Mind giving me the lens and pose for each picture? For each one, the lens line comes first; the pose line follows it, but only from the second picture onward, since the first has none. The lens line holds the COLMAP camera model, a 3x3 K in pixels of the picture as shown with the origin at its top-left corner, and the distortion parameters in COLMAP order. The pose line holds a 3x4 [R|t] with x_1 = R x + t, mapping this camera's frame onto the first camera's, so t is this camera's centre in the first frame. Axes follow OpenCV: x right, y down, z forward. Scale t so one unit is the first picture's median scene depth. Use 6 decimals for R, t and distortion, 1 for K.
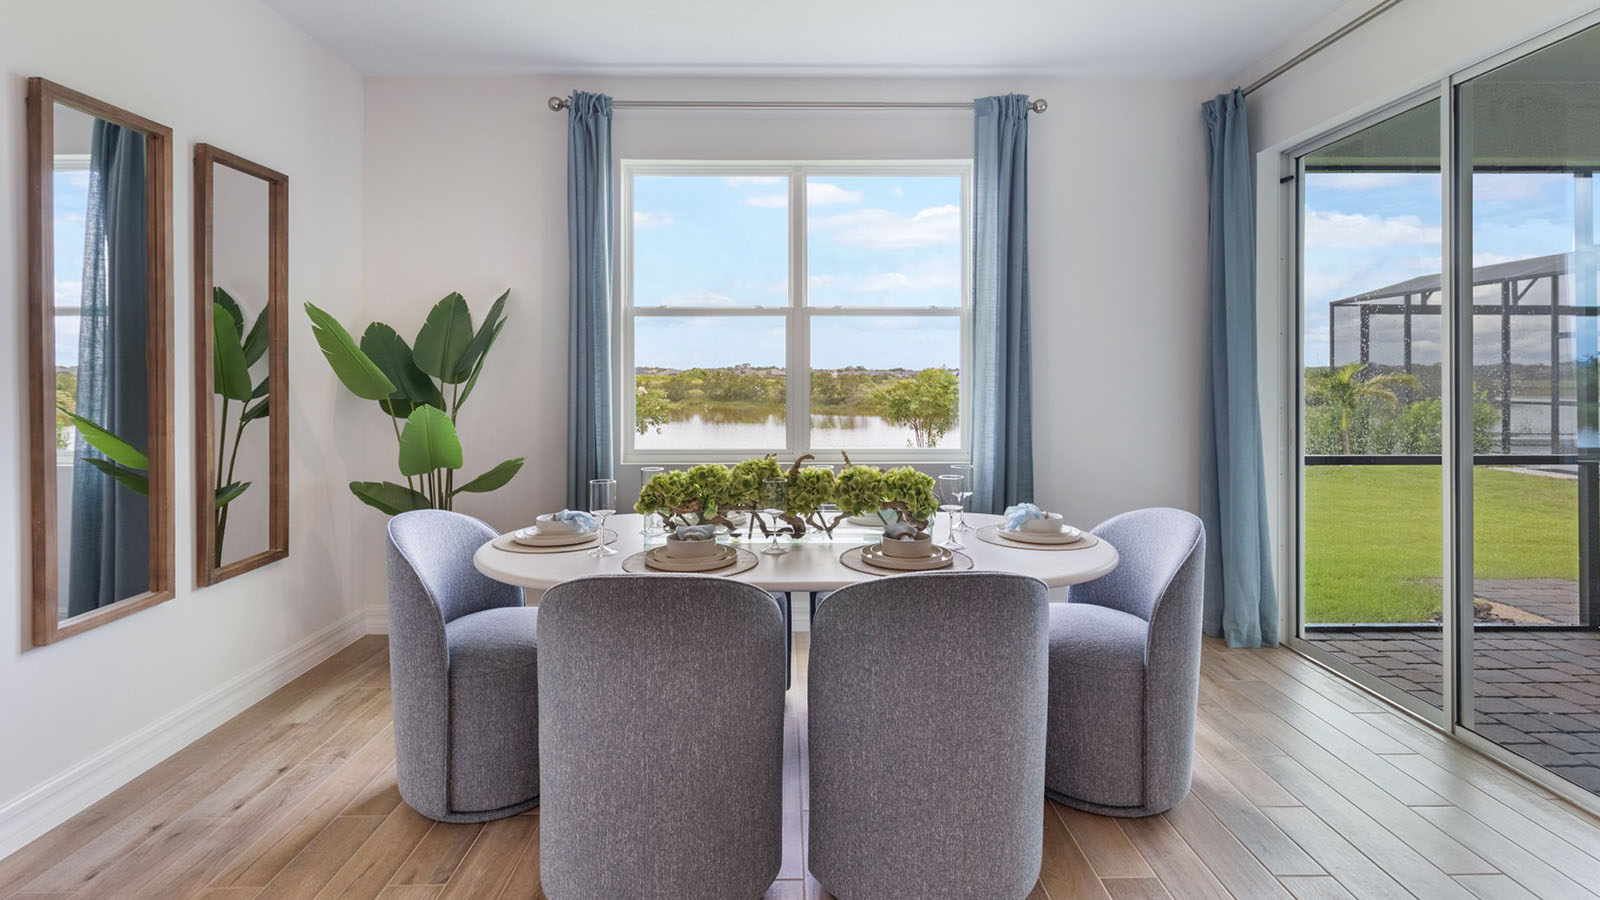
lens RADIAL K [[732.1, 0, 793.8], [0, 732.1, 370.4], [0, 0, 1]] dist [0.003127, 0.000668]
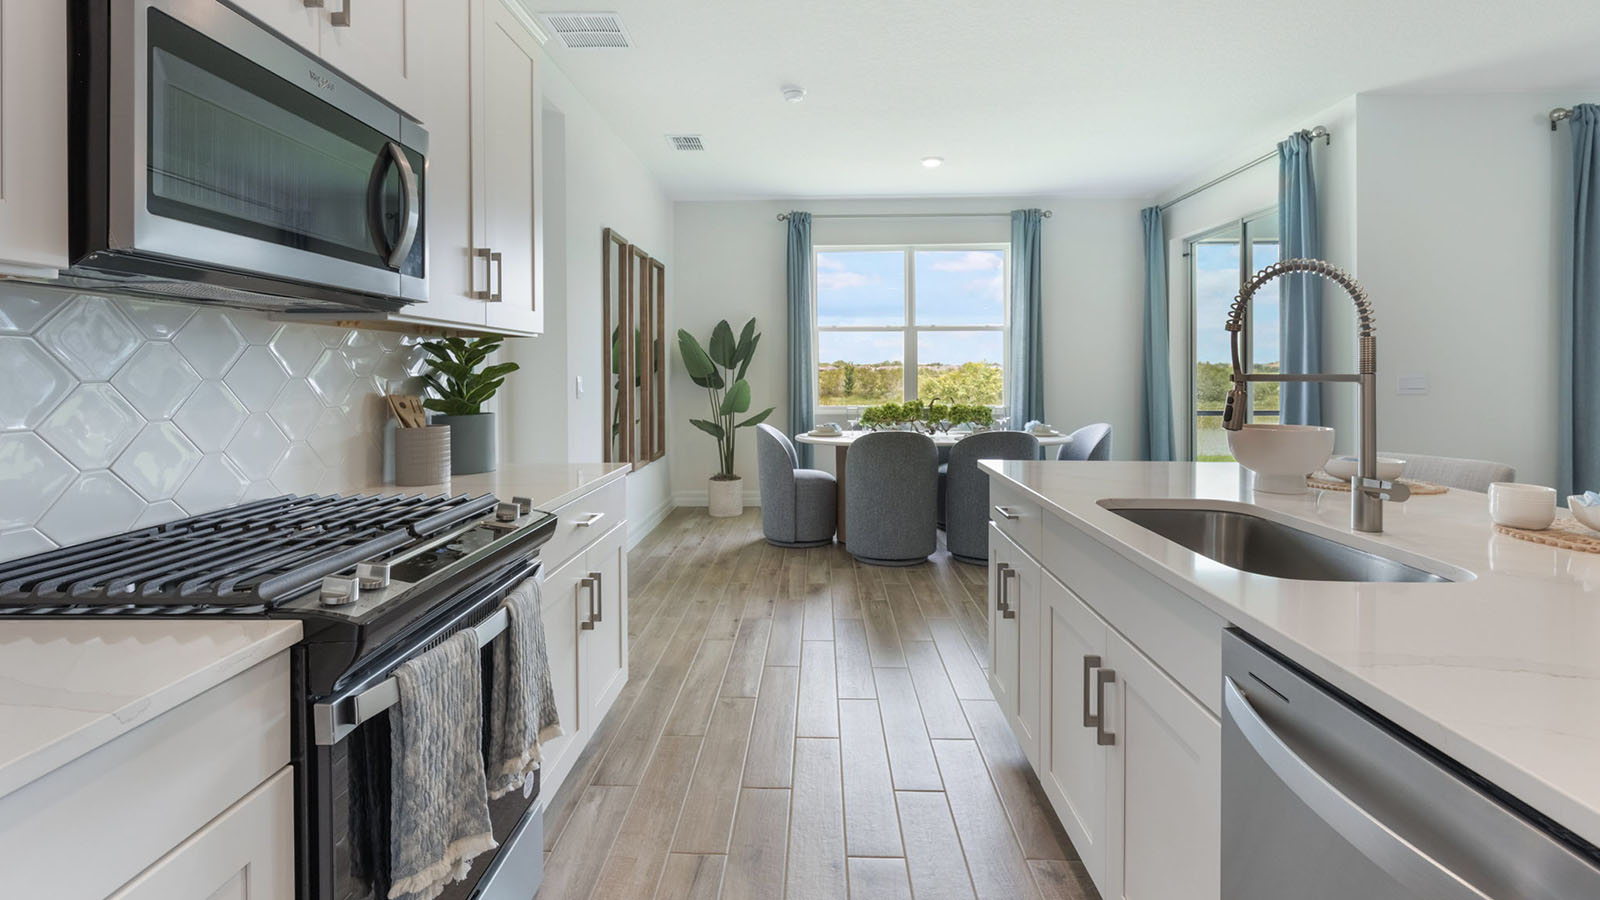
lens RADIAL K [[732.1, 0, 793.8], [0, 732.1, 370.4], [0, 0, 1]] dist [0.003127, 0.000668]
pose [[0.998799, -0.003906, -0.048833, -0.205409], [0.004237, 0.999969, 0.006661, 0.008916], [0.048806, -0.006860, 0.998785, -0.848184]]
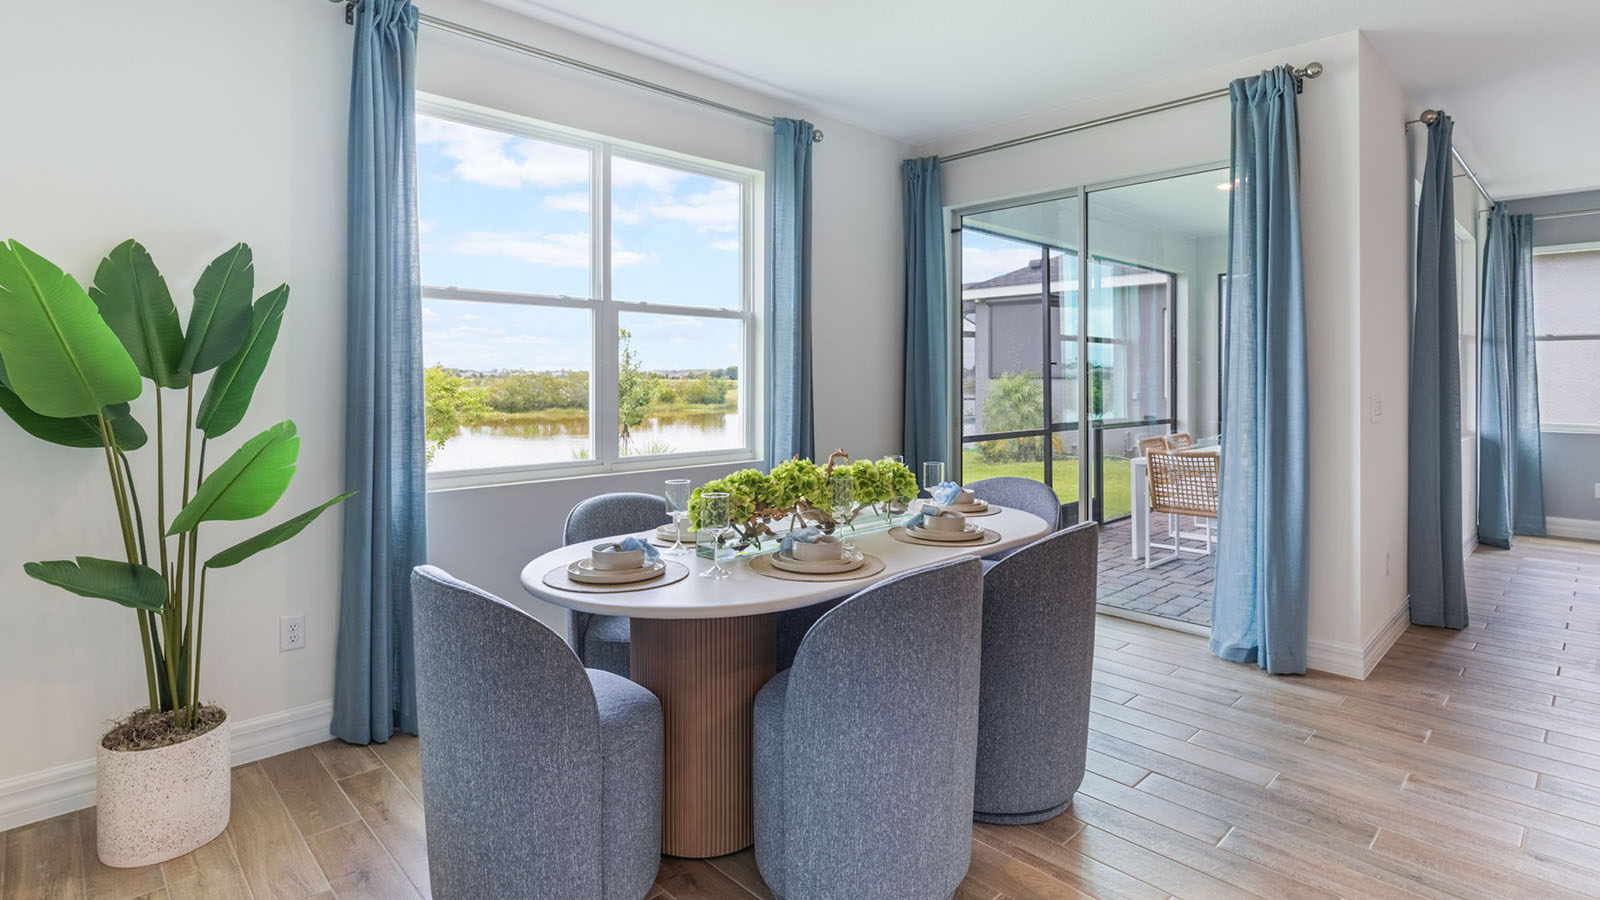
lens RADIAL K [[796.2, 0, 799.0], [0, 796.2, 374.1], [0, 0, 1]] dist [-0.000731, 0.000165]
pose [[0.728321, 0.004033, 0.685224, -0.527998], [-0.006757, 0.999976, 0.001296, 0.001192], [-0.685203, -0.005574, 0.728331, 0.136563]]
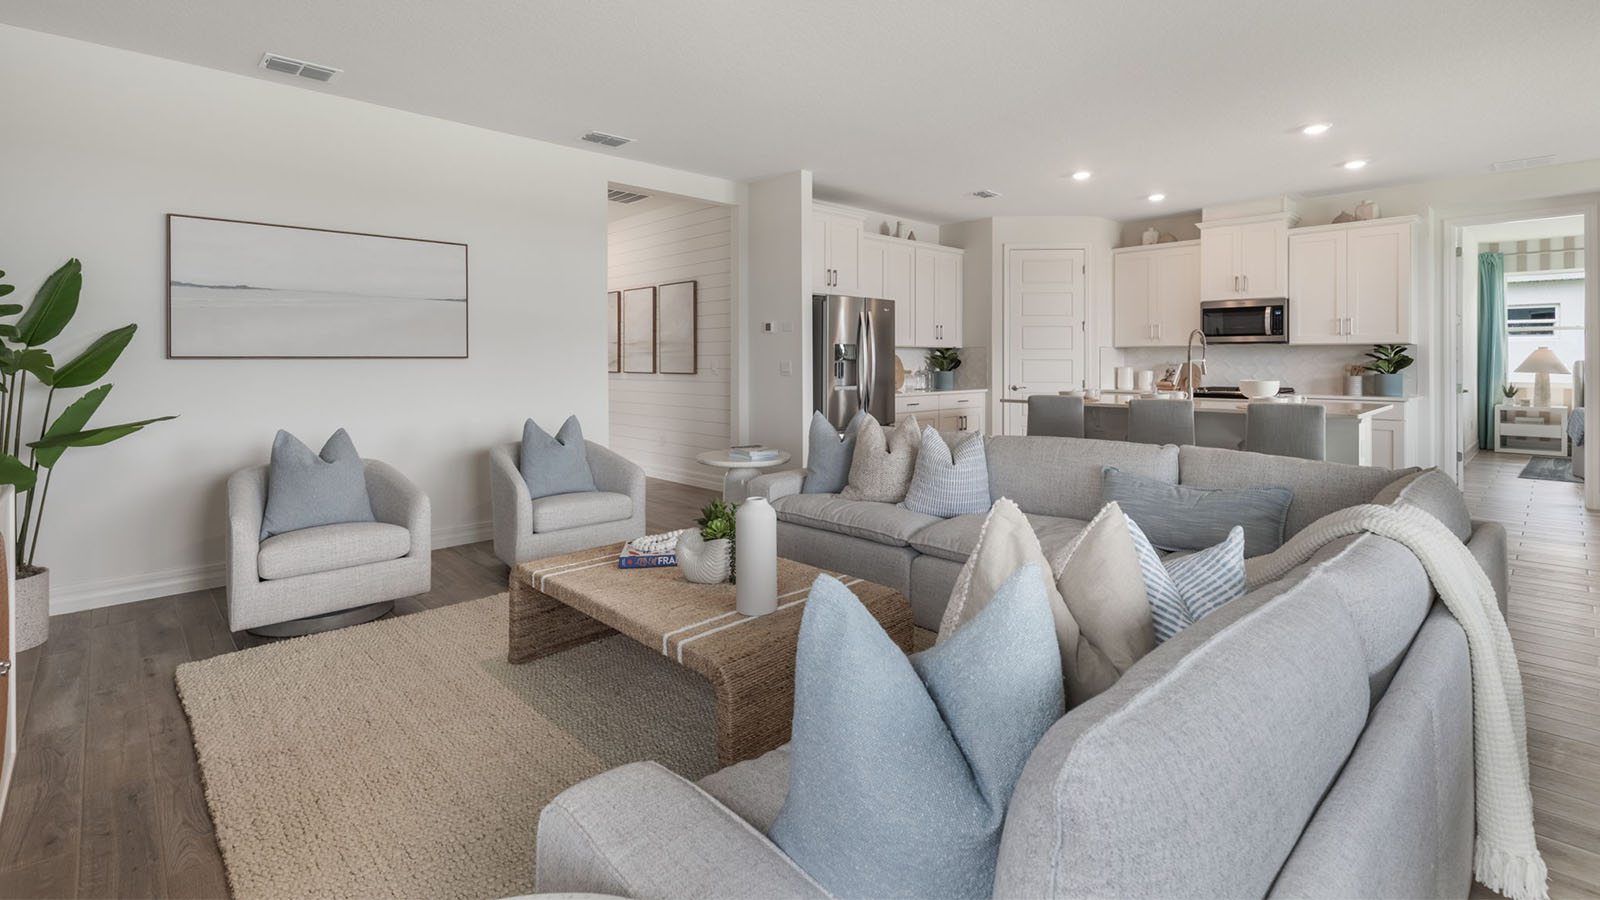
lens RADIAL K [[732.1, 0, 793.8], [0, 732.1, 370.4], [0, 0, 1]] dist [0.003127, 0.000668]
pose [[-0.738035, 0.012887, -0.674640, 1.824808], [0.008959, 0.999917, 0.009300, 0.014267], [0.674703, 0.000820, -0.738089, 0.205178]]
